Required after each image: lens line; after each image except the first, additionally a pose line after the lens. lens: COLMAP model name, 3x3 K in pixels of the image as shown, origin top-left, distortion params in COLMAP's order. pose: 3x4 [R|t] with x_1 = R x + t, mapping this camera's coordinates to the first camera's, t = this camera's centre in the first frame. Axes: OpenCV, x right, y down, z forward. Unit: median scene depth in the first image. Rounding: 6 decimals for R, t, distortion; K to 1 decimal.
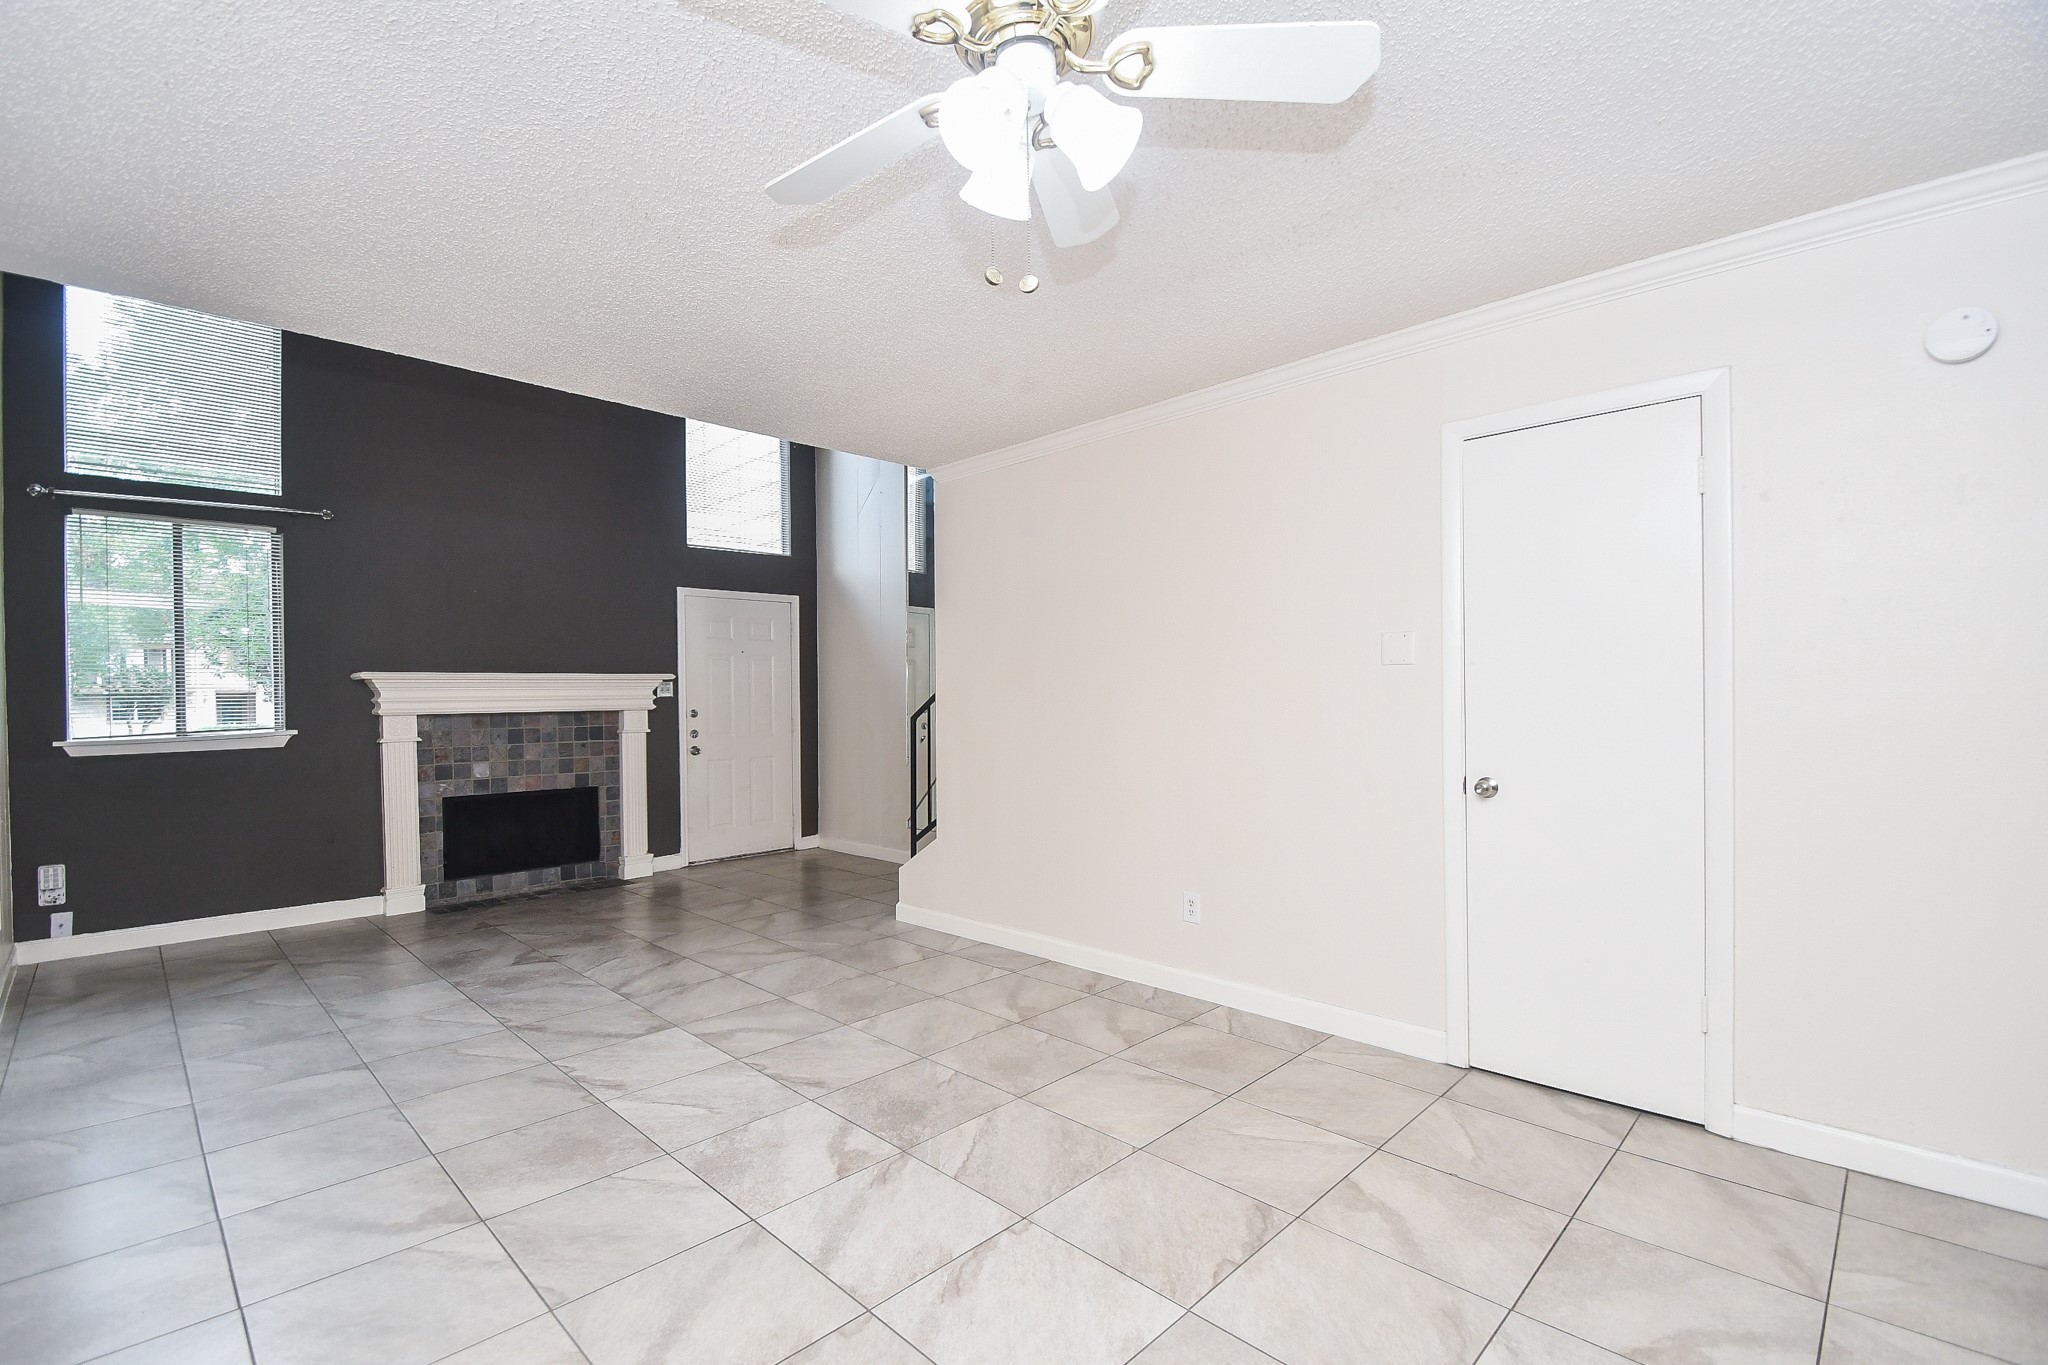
lens RADIAL K [[893.9, 0, 992.8], [0, 893.9, 702.2], [0, 0, 1]] dist [0.019925, -0.018888]
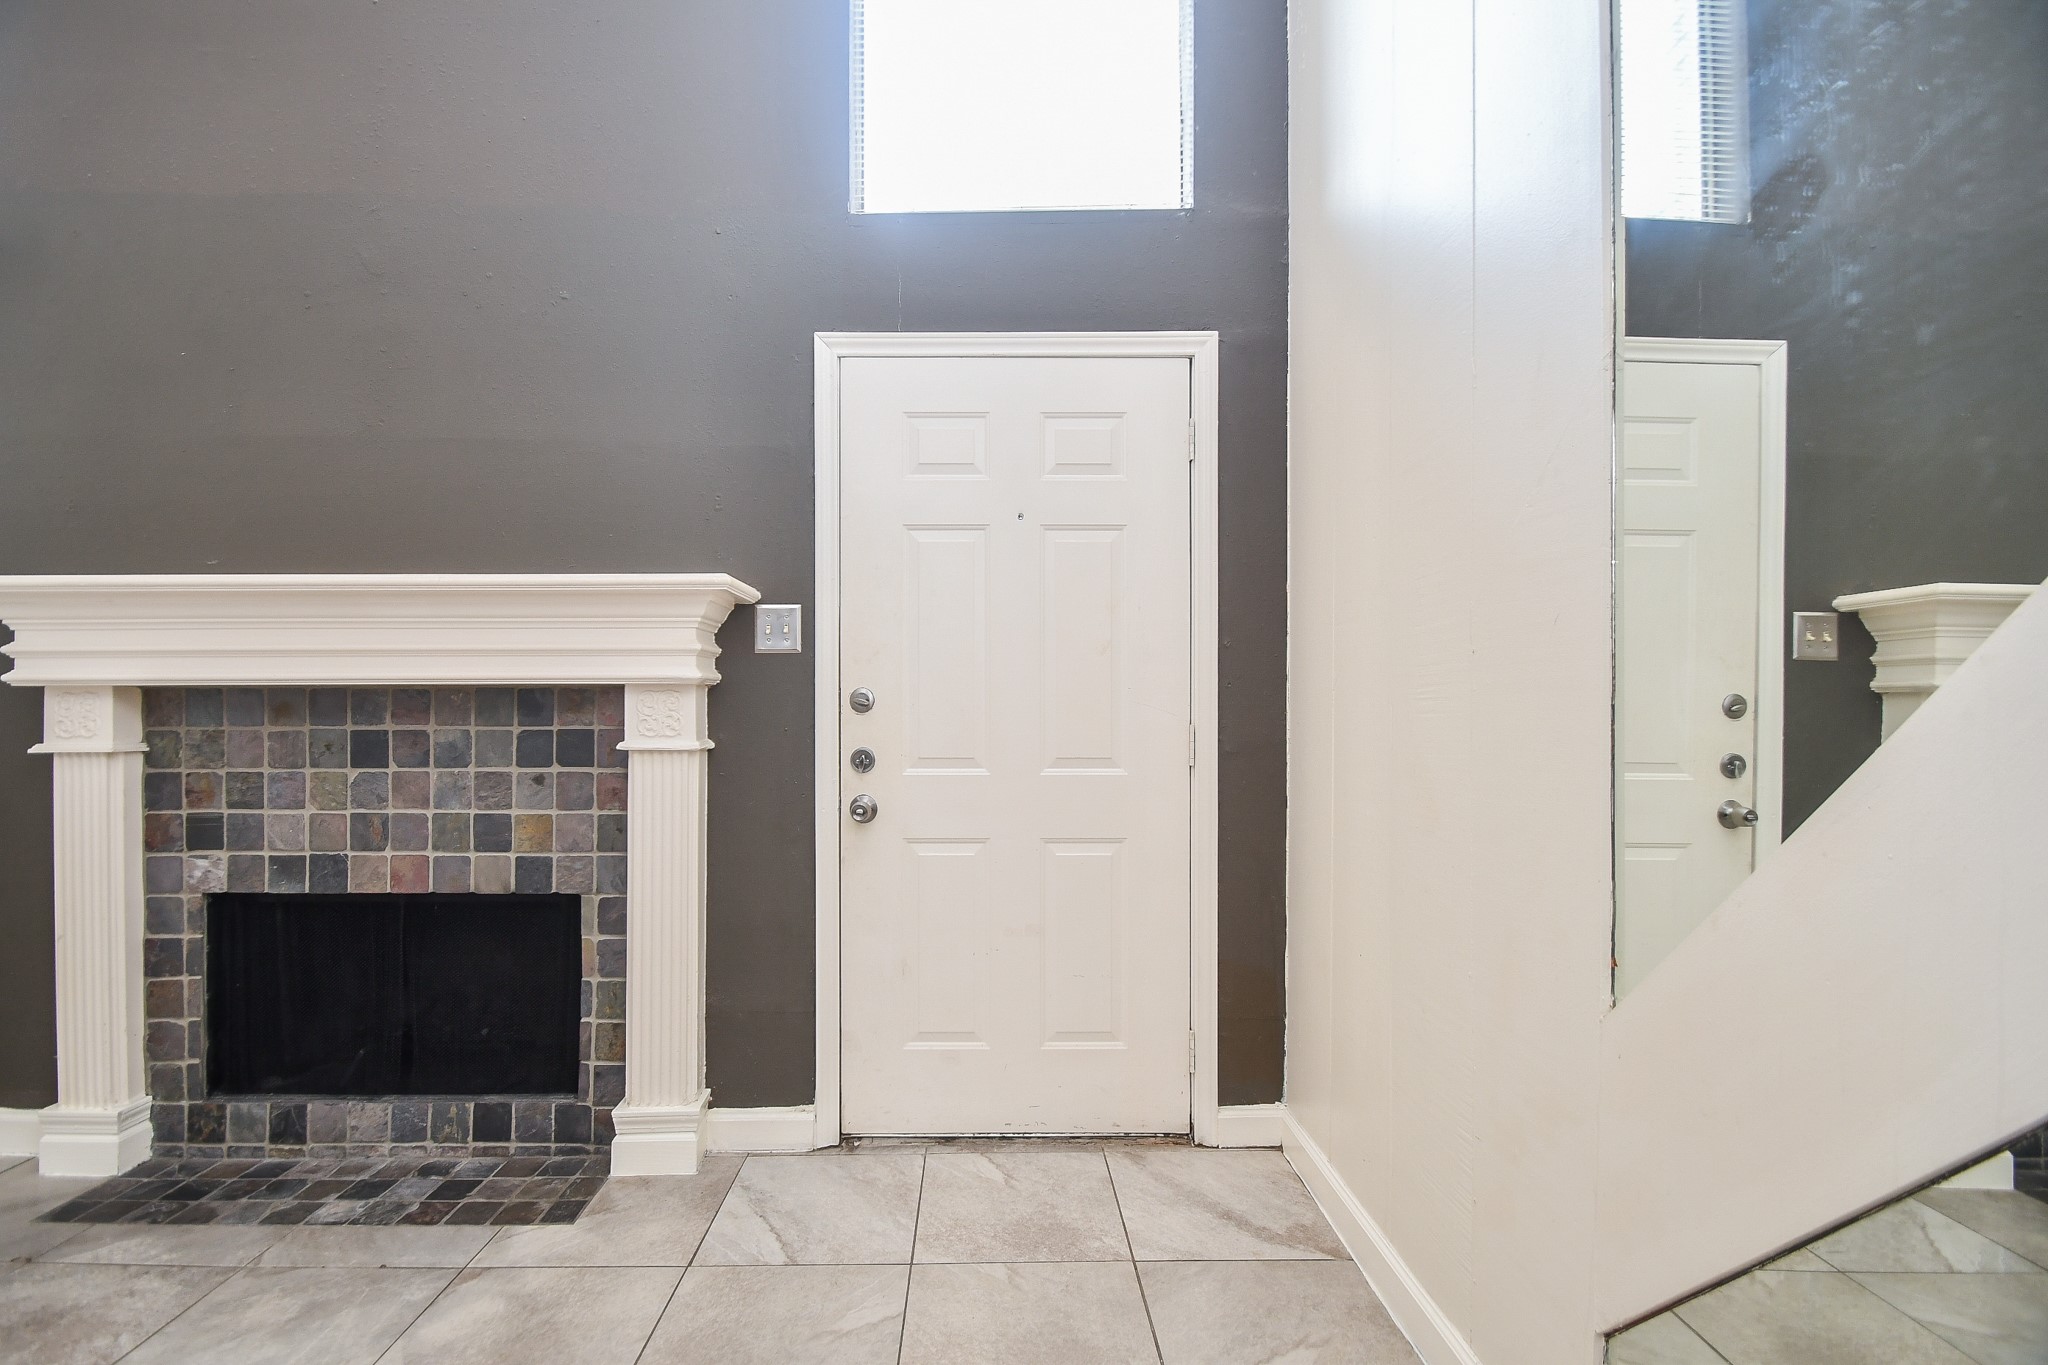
lens RADIAL K [[893.9, 0, 992.8], [0, 893.9, 702.2], [0, 0, 1]] dist [0.019925, -0.018888]
pose [[0.721360, 0.004378, -0.692547, -0.084379], [-0.010412, 0.999936, -0.004524, 0.020153], [0.692482, 0.010474, 0.721359, 1.089196]]
